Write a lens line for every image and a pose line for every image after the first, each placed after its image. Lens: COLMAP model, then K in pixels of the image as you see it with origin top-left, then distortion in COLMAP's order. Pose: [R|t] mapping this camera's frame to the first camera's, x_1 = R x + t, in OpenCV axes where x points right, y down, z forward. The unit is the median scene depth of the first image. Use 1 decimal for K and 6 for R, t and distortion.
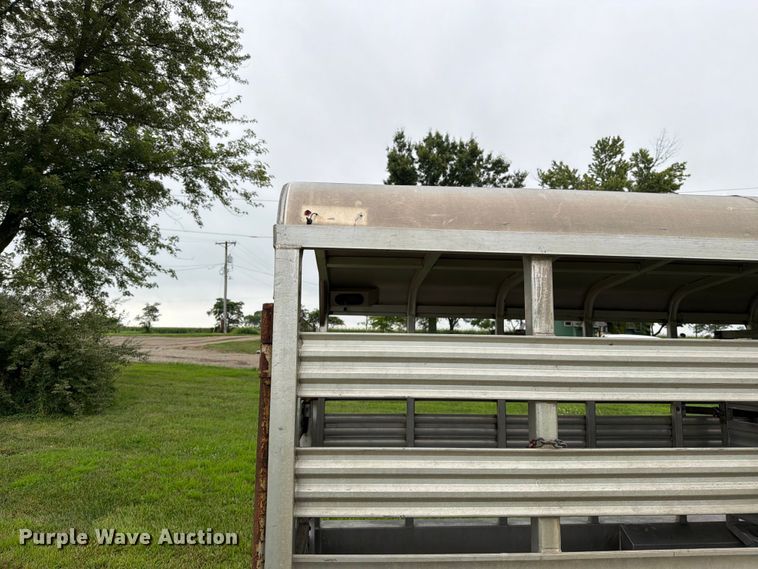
lens RADIAL K [[533.6, 0, 379.7], [0, 533.6, 288.7], [0, 0, 1]] dist [0.069642, -0.122005]
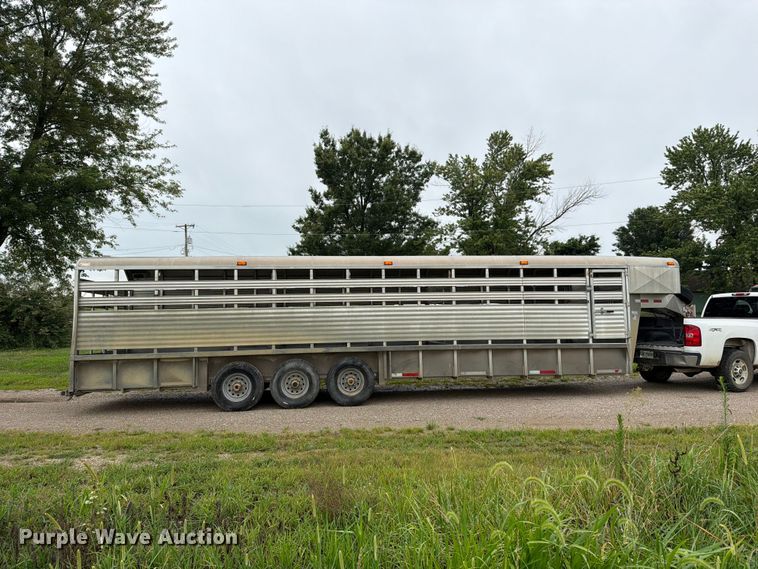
lens RADIAL K [[529.5, 0, 379.0], [0, 529.5, 284.5], [0, 0, 1]] dist [0.040749, -0.071143]
pose [[0.998501, -0.034456, 0.042533, 0.253508], [0.032733, 0.998641, 0.040566, 0.002085], [-0.043873, -0.039113, 0.998271, -0.455828]]
